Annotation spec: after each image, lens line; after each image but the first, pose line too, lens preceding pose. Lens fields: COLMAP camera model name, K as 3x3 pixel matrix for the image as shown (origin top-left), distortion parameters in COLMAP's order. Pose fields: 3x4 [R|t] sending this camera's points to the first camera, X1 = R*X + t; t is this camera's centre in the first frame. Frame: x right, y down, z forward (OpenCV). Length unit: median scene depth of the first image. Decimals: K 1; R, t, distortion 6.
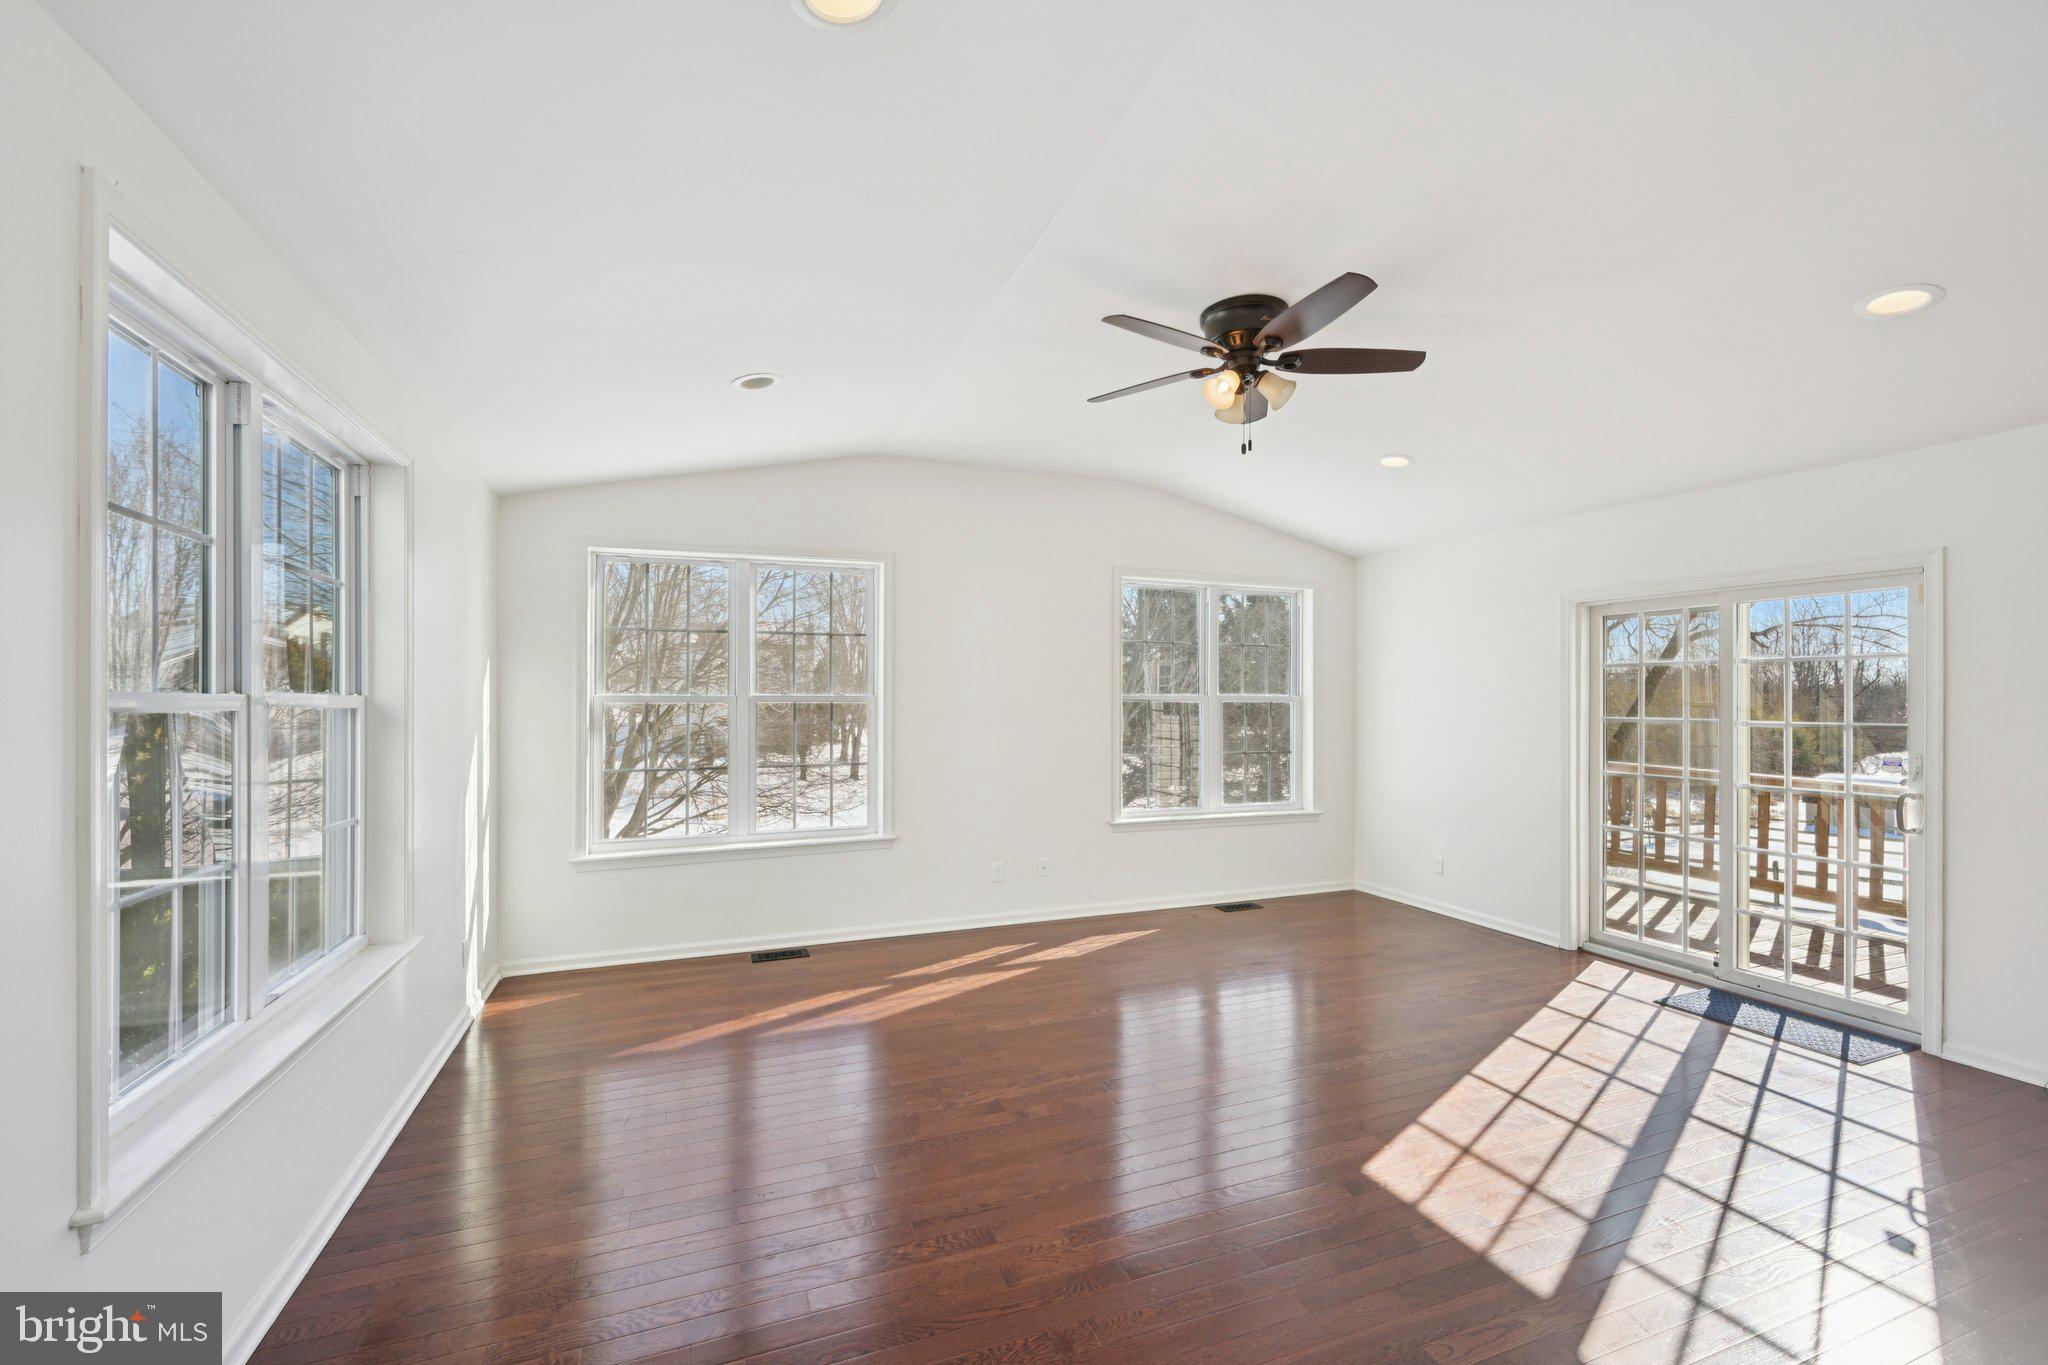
lens RADIAL K [[842.1, 0, 1034.6], [0, 842.1, 688.4], [0, 0, 1]] dist [-0.001000, -0.000425]
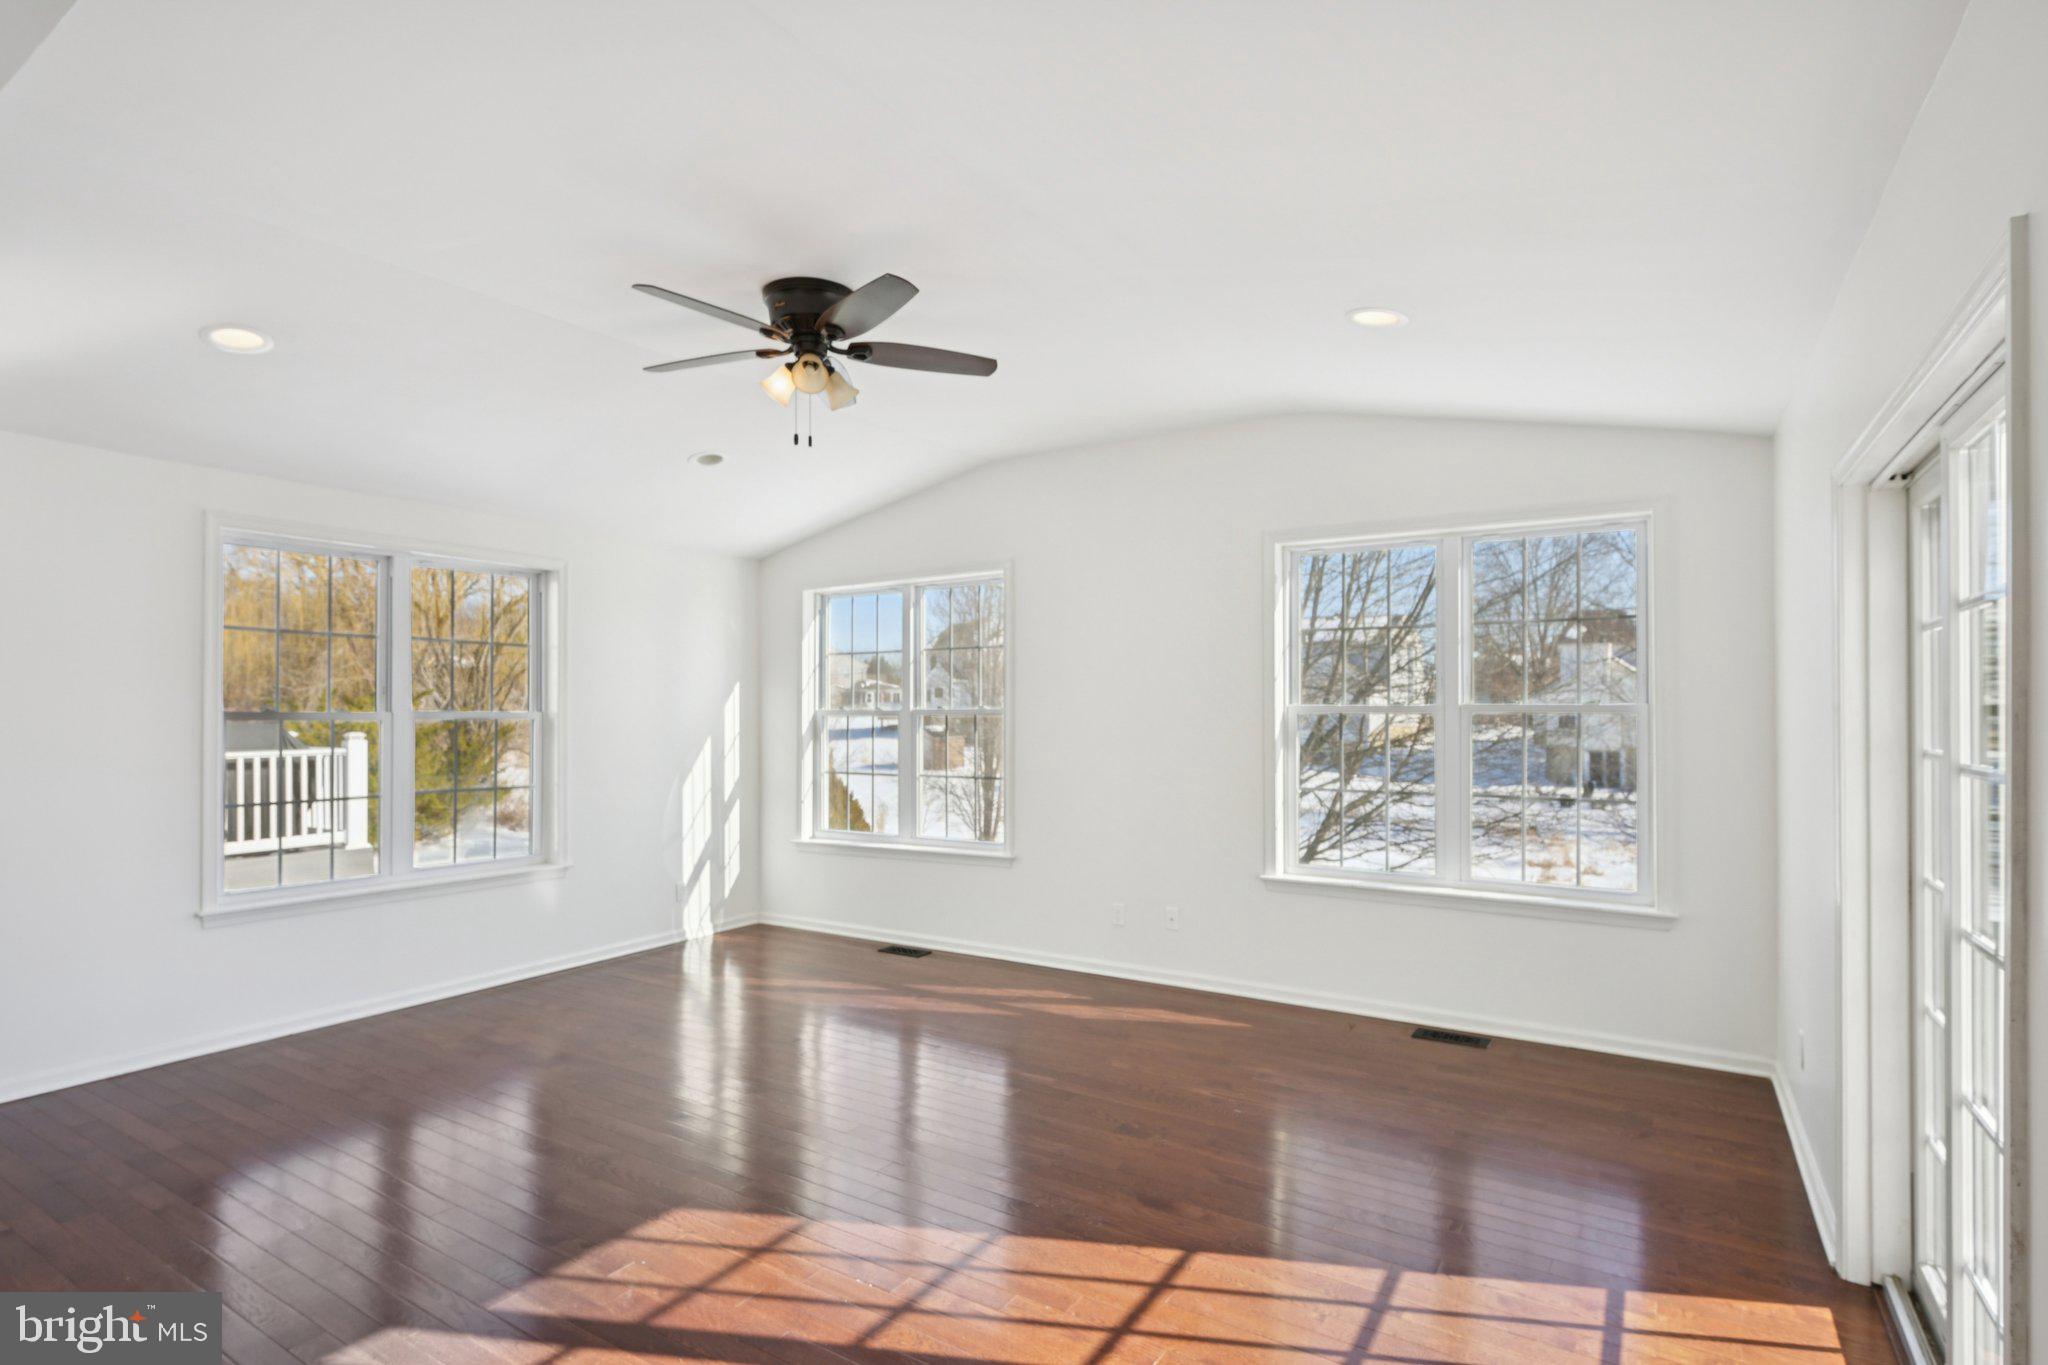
lens RADIAL K [[1029.4, 0, 1015.2], [0, 1029.4, 713.1], [0, 0, 1]] dist [-0.006220, -0.000216]
pose [[0.571300, -0.001117, -0.820740, 1.092987], [0.015656, 0.999832, 0.009537, 0.001413], [0.820592, -0.018298, 0.571222, 0.449417]]
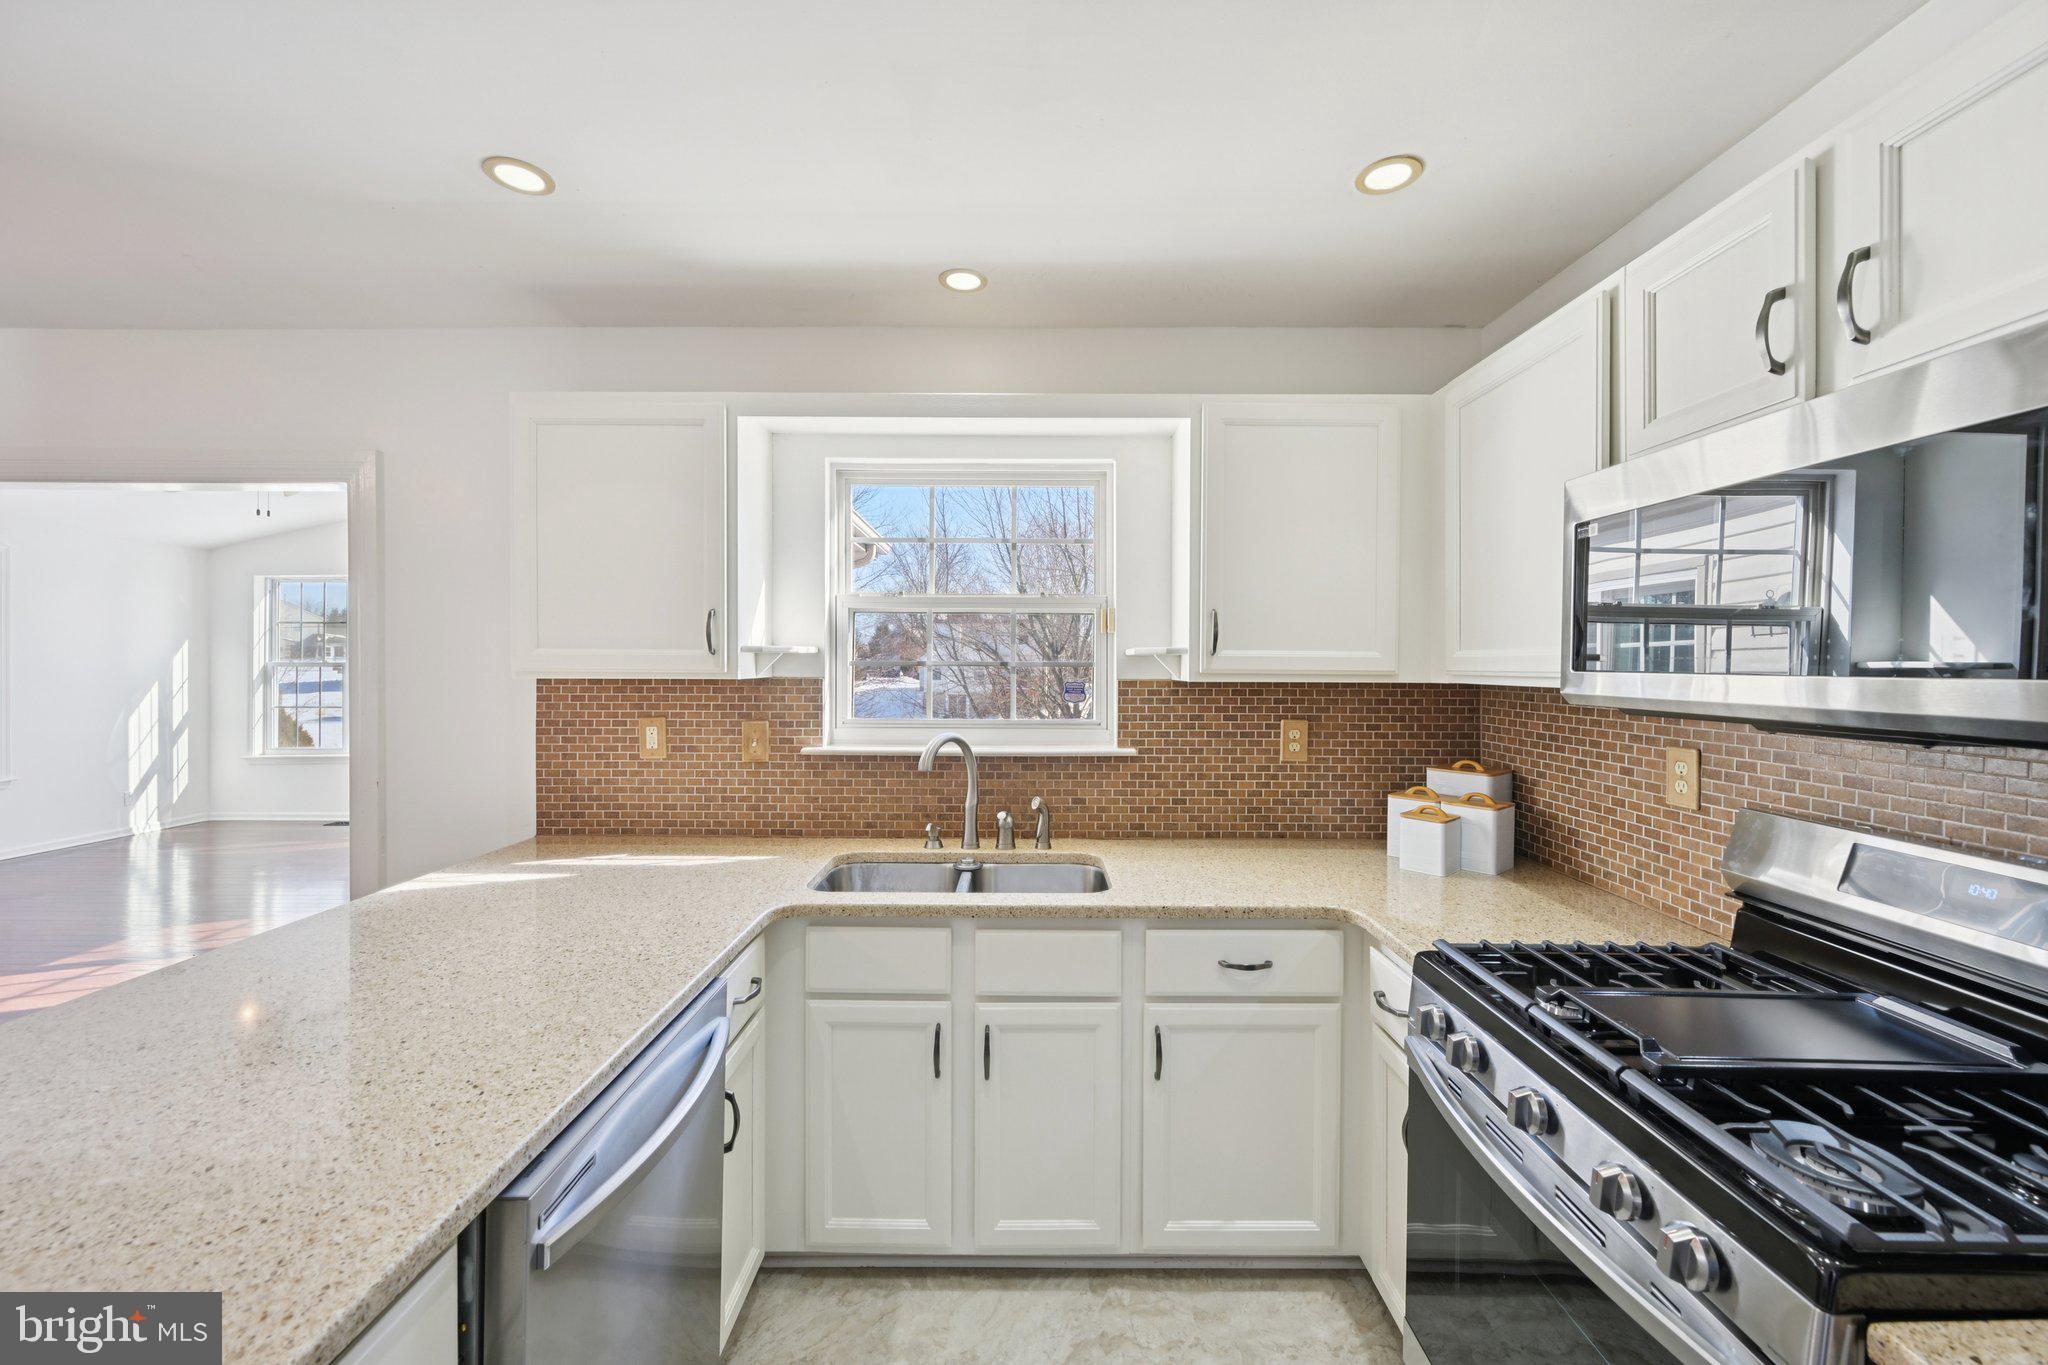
lens RADIAL K [[796.9, 0, 1008.6], [0, 796.9, 685.6], [0, 0, 1]] dist [-0.000664, -0.000785]
pose [[0.922009, 0.010283, -0.387031, 1.927354], [-0.002444, 0.999782, 0.020740, 0.023675], [0.387160, -0.018177, 0.921833, 0.059964]]
